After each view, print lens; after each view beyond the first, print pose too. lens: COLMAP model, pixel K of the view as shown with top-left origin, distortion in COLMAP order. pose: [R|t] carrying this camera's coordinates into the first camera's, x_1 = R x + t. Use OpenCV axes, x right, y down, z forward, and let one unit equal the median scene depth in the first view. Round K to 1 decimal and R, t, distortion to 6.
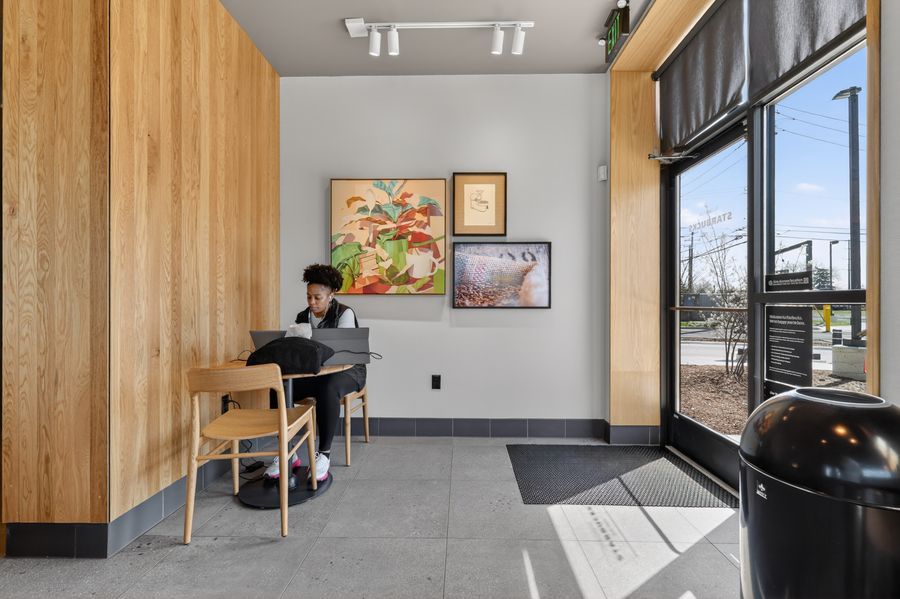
lens RADIAL K [[392.6, 0, 453.0], [0, 392.6, 302.1], [0, 0, 1]] dist [0.000599, 0.000156]
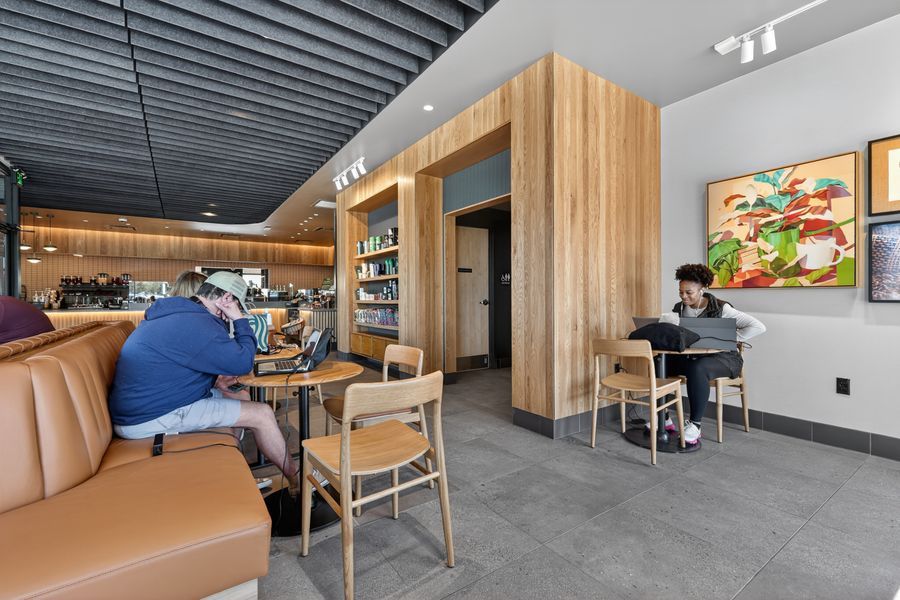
lens RADIAL K [[392.4, 0, 452.3], [0, 392.4, 299.4], [0, 0, 1]] dist [0.002932, -0.000418]
pose [[0.584069, 0.000485, -0.811704, 0.210399], [0.006176, 0.999968, 0.005041, -0.000047], [0.811680, -0.007957, 0.584048, -0.287049]]
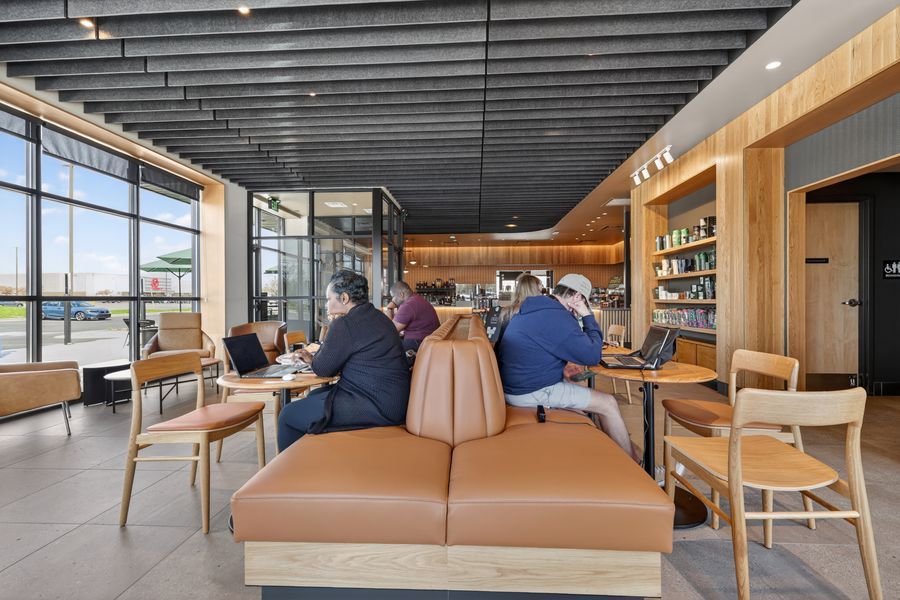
lens RADIAL K [[392.4, 0, 452.3], [0, 392.4, 299.4], [0, 0, 1]] dist [0.002932, -0.000418]
pose [[-0.041690, 0.003136, -0.999126, 0.217243], [0.006188, 0.999977, 0.002881, -0.000141], [0.999111, -0.006063, -0.041708, -0.444853]]
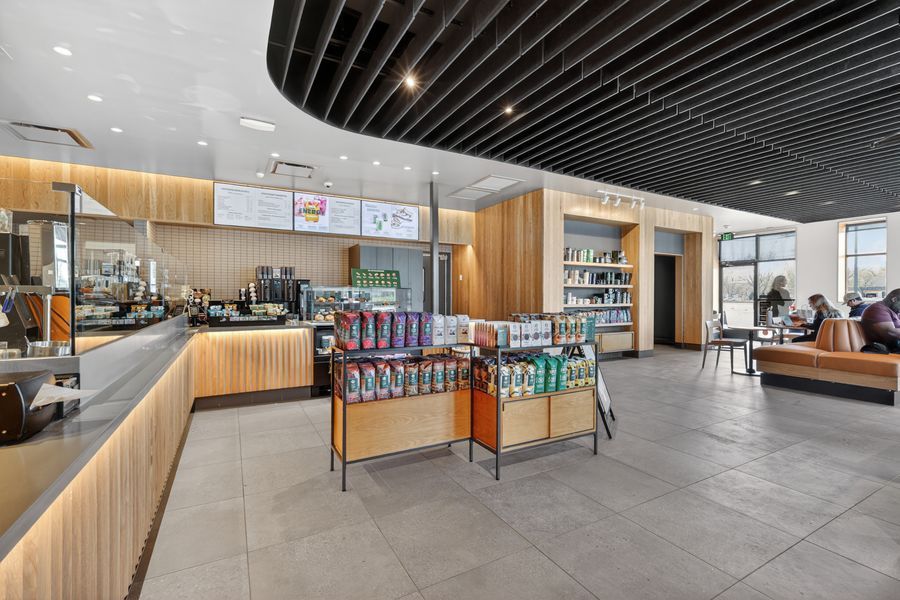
lens RADIAL K [[396.2, 0, 453.5], [0, 396.2, 299.8], [0, 0, 1]] dist [0.000917, 0.000042]
pose [[0.861741, -0.001816, 0.507345, -4.475042], [-0.002610, 0.999964, 0.008013, -0.040180], [-0.507342, -0.008229, 0.861705, -1.239844]]
